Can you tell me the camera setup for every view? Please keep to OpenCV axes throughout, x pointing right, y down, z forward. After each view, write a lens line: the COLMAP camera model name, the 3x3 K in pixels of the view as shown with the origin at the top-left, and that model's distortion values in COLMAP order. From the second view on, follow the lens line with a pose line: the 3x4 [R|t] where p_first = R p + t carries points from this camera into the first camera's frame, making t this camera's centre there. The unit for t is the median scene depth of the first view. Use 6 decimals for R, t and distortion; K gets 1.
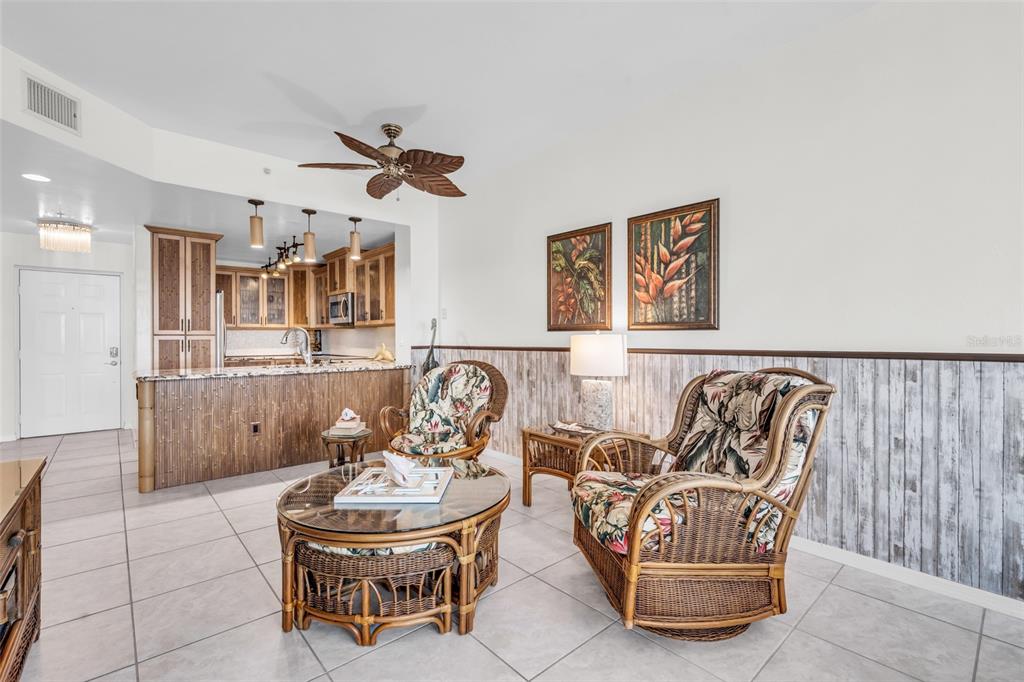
lens RADIAL K [[459.8, 0, 507.5], [0, 459.8, 339.3], [0, 0, 1]] dist [-0.001464, -0.000295]
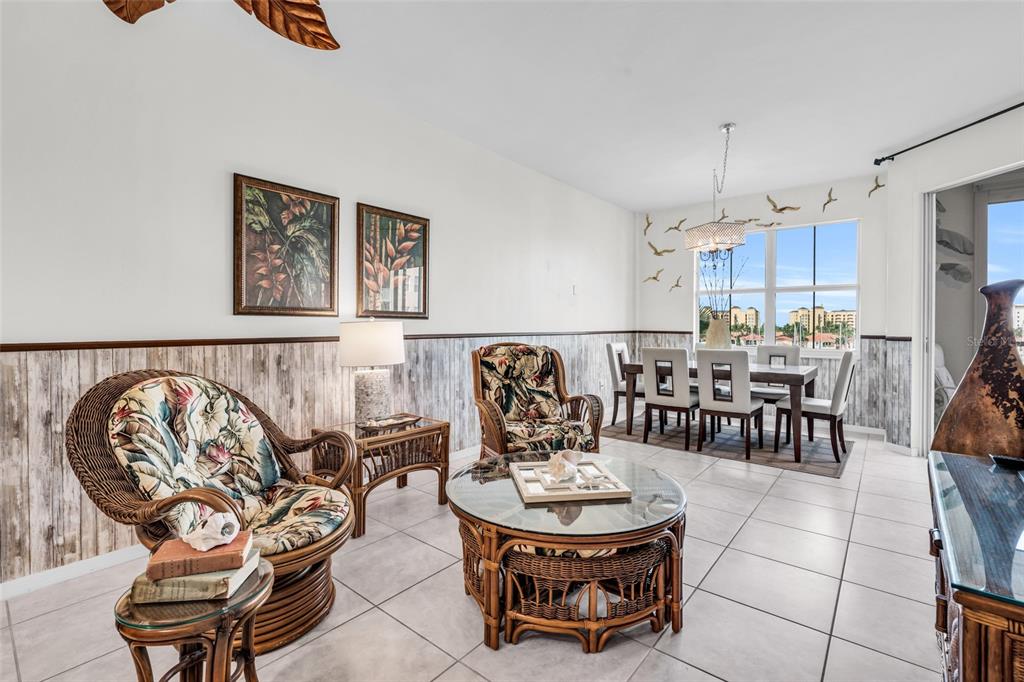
lens RADIAL K [[459.8, 0, 507.5], [0, 459.8, 339.3], [0, 0, 1]] dist [-0.001464, -0.000295]
pose [[-0.152803, -0.025156, 0.987936, -0.723383], [0.003878, 0.999653, 0.026054, 0.002184], [-0.988249, 0.007812, -0.152652, 0.807398]]
